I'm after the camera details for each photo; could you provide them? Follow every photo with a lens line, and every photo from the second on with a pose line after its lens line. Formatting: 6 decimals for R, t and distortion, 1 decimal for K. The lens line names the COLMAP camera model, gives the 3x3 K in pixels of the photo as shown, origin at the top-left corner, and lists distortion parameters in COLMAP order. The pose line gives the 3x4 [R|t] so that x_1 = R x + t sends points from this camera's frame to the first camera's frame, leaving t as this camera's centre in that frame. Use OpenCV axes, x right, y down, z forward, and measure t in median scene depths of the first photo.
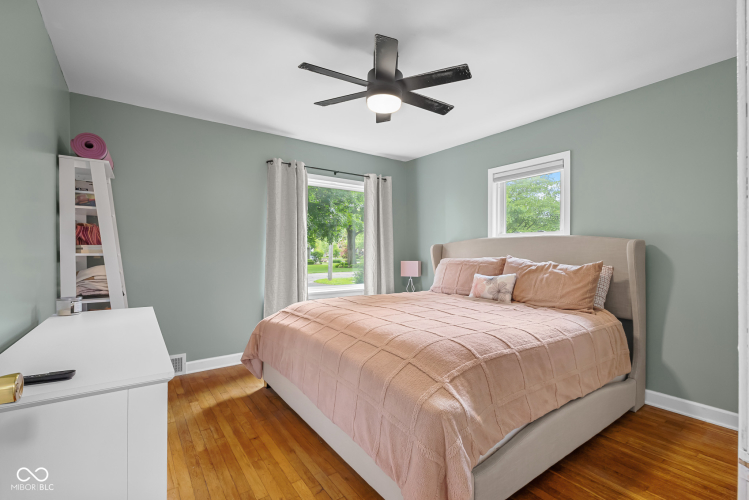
lens RADIAL K [[342.8, 0, 375.4], [0, 342.8, 250.7], [0, 0, 1]] dist [-0.010333, 0.001149]
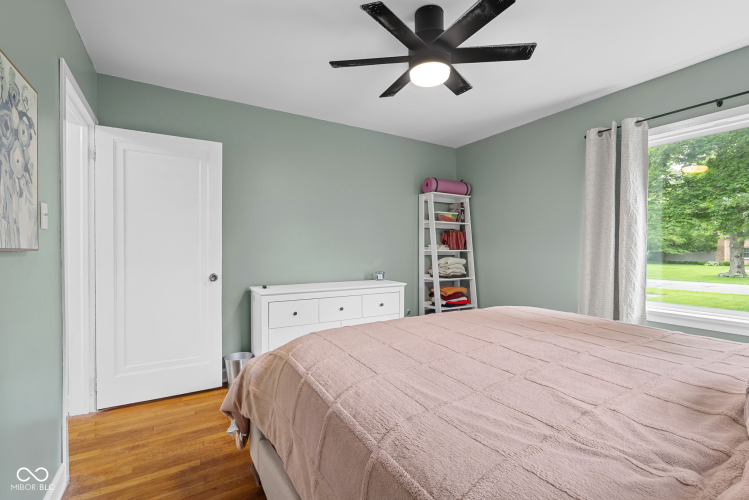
lens RADIAL K [[342.8, 0, 375.5], [0, 342.8, 251.8], [0, 0, 1]] dist [-0.010333, 0.001149]
pose [[-0.091483, 0.007727, -0.995777, 0.846964], [0.006714, 0.999952, 0.007143, 0.004624], [0.995784, -0.006032, -0.091531, 0.897906]]
